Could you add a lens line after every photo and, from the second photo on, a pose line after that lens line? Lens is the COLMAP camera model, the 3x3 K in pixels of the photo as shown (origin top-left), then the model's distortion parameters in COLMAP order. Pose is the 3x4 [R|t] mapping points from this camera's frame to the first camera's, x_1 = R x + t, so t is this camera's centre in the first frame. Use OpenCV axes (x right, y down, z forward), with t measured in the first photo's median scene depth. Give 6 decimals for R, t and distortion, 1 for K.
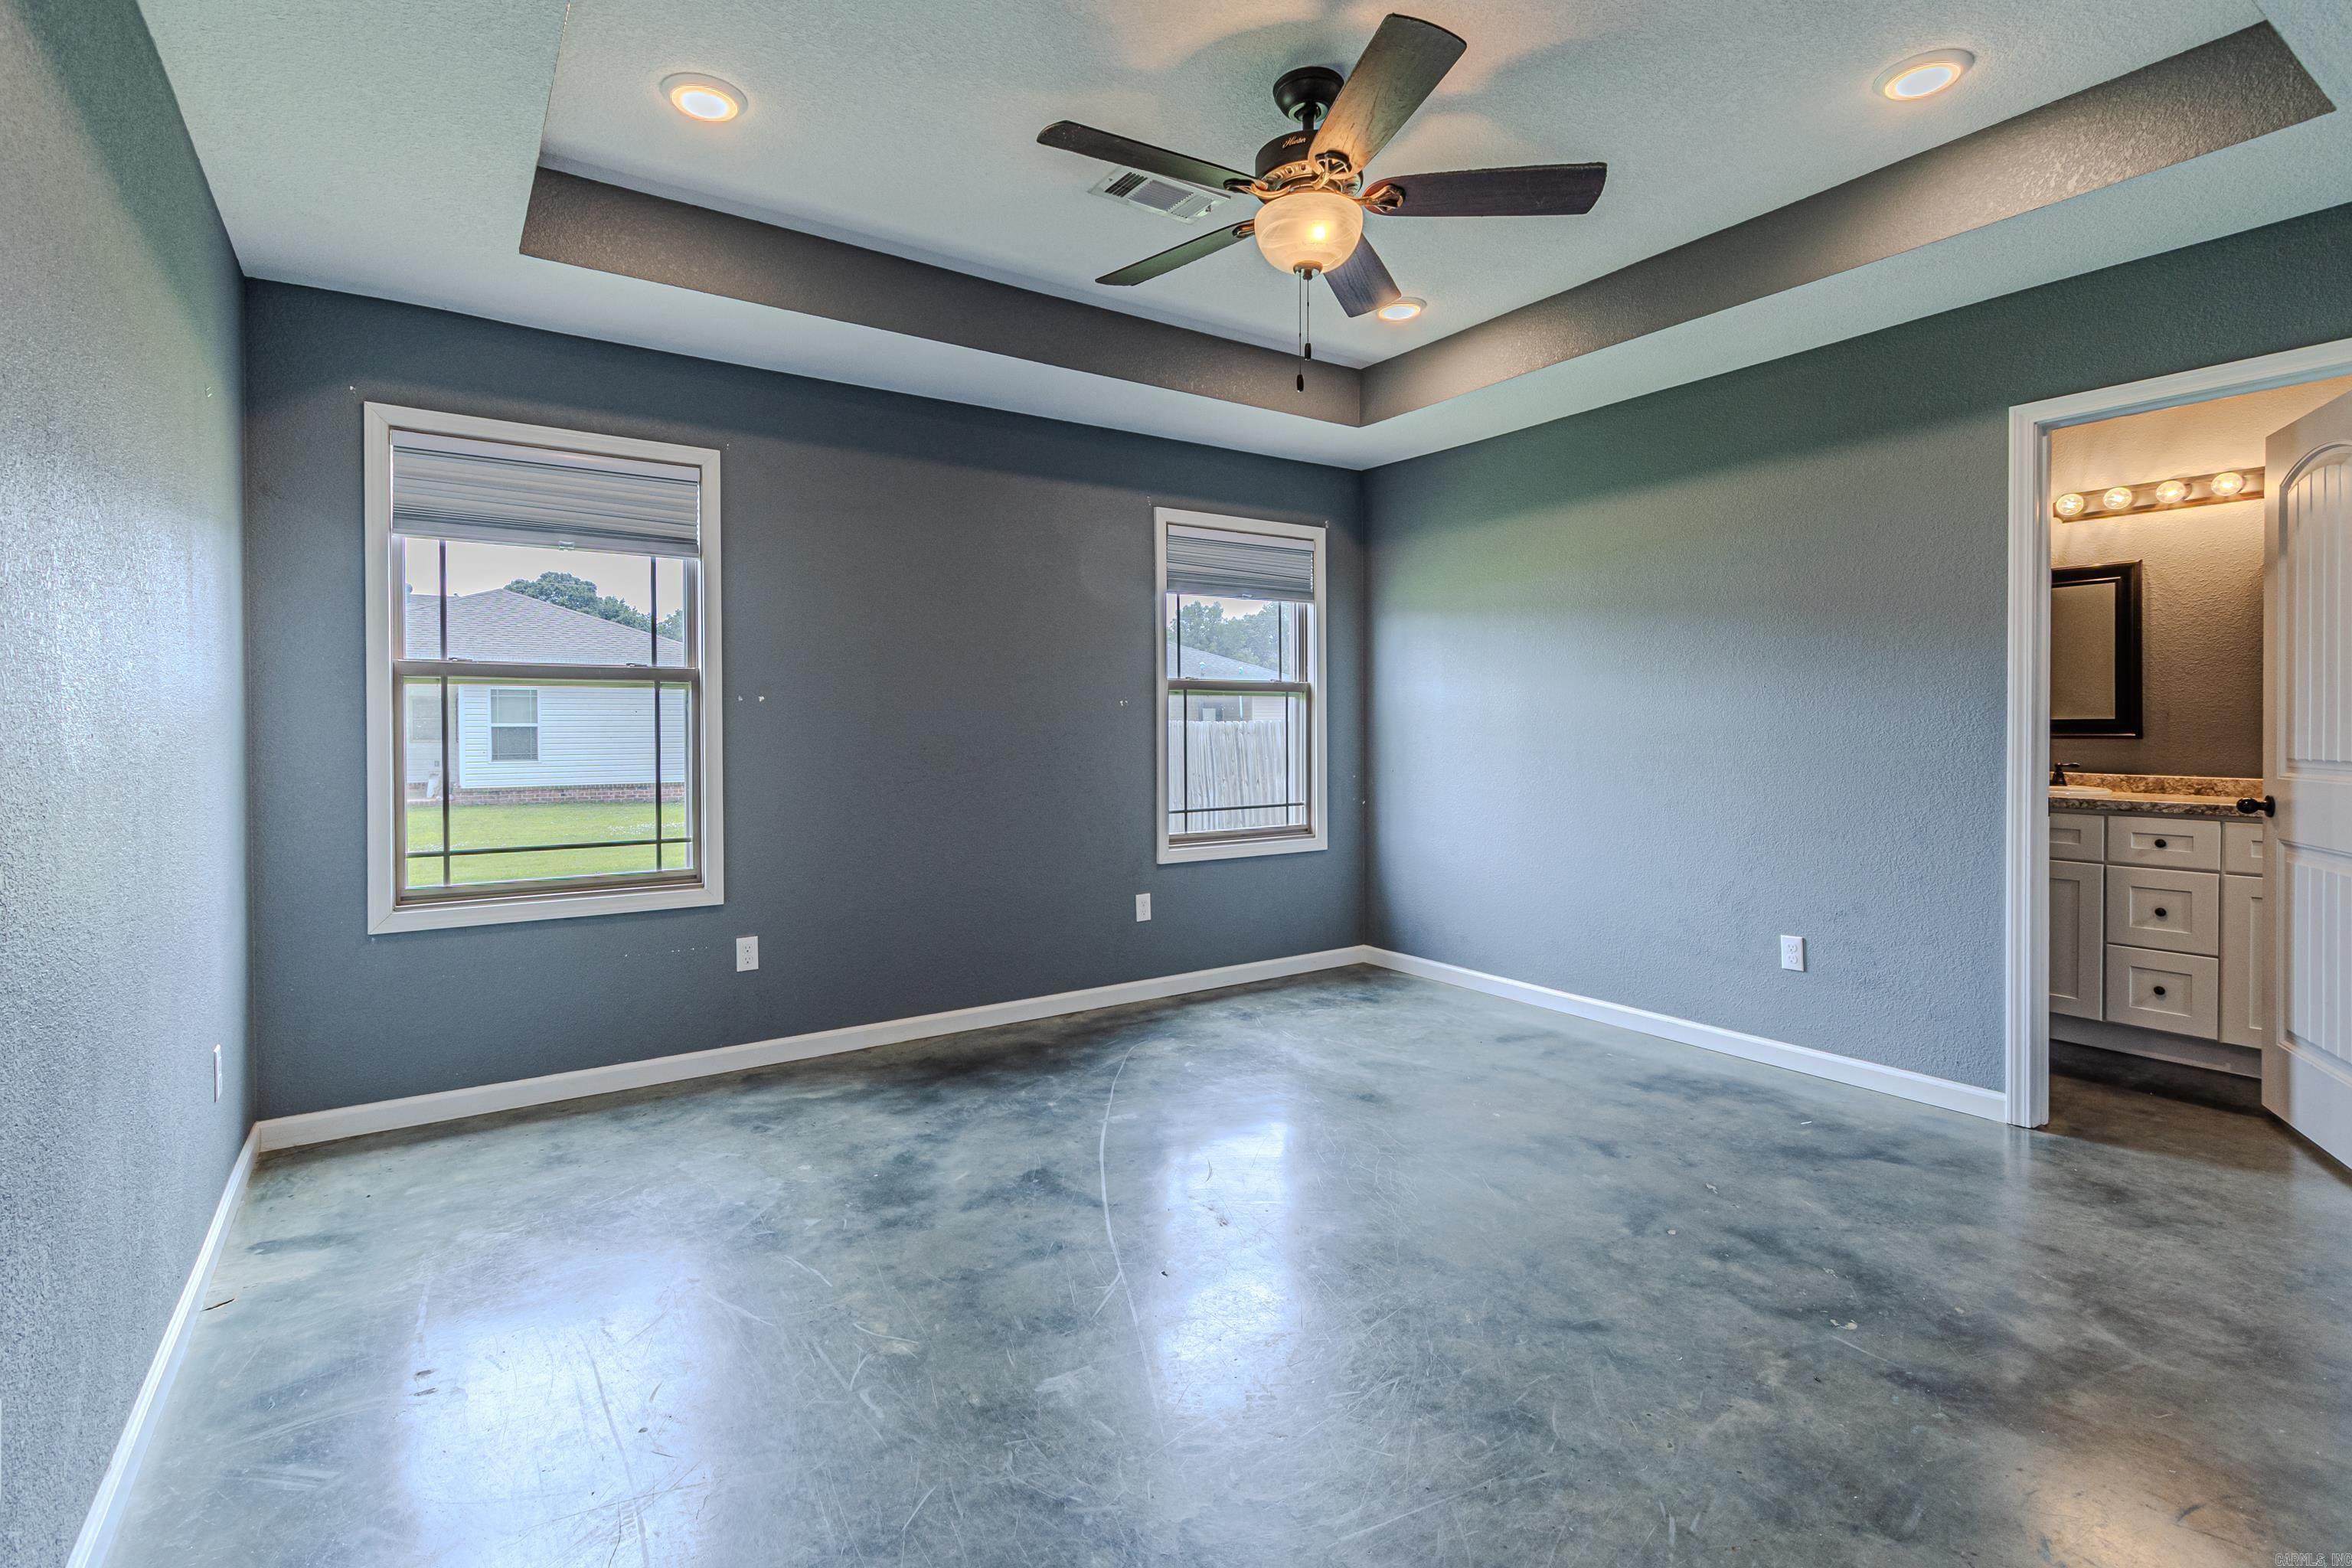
lens RADIAL K [[1104.9, 0, 1181.8], [0, 1104.9, 740.2], [0, 0, 1]] dist [0.000043, 0.000636]
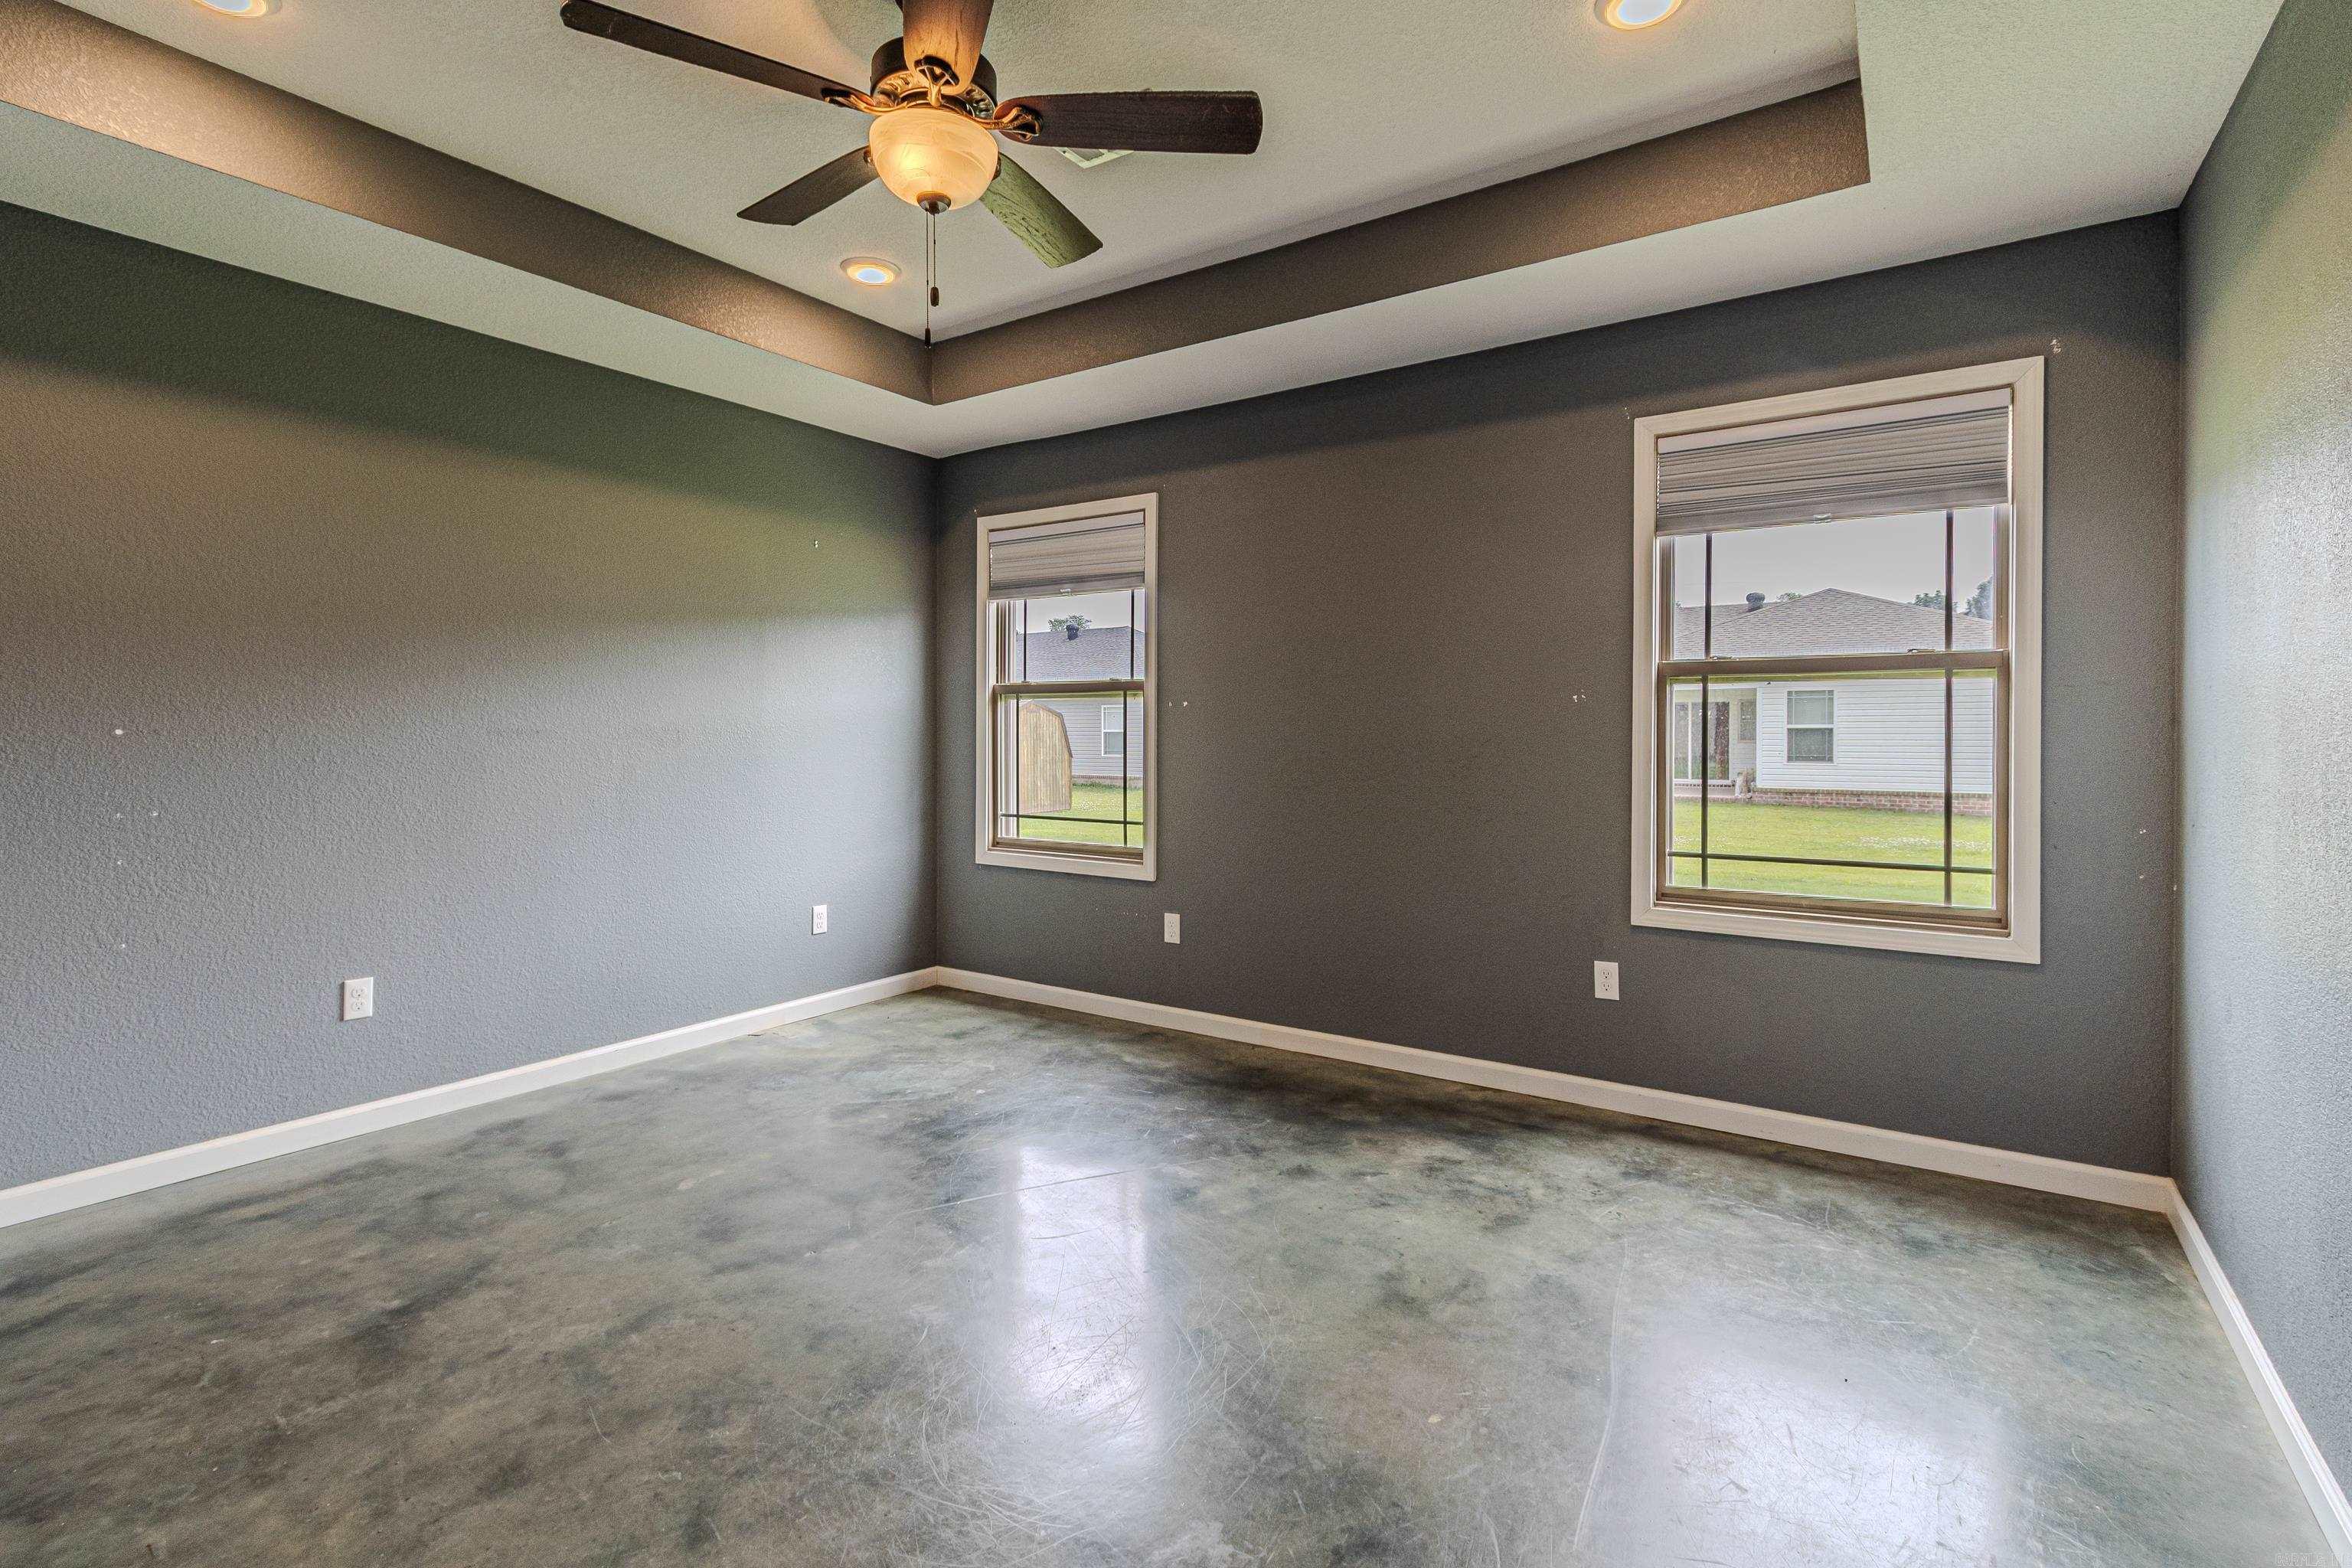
lens RADIAL K [[1104.9, 0, 1148.0], [0, 1104.9, 735.6], [0, 0, 1]] dist [0.000043, 0.000636]
pose [[0.346838, 0.007721, -0.937893, 0.564429], [-0.012216, 0.999918, 0.003714, -0.007793], [0.937845, 0.010169, 0.346904, 0.490587]]
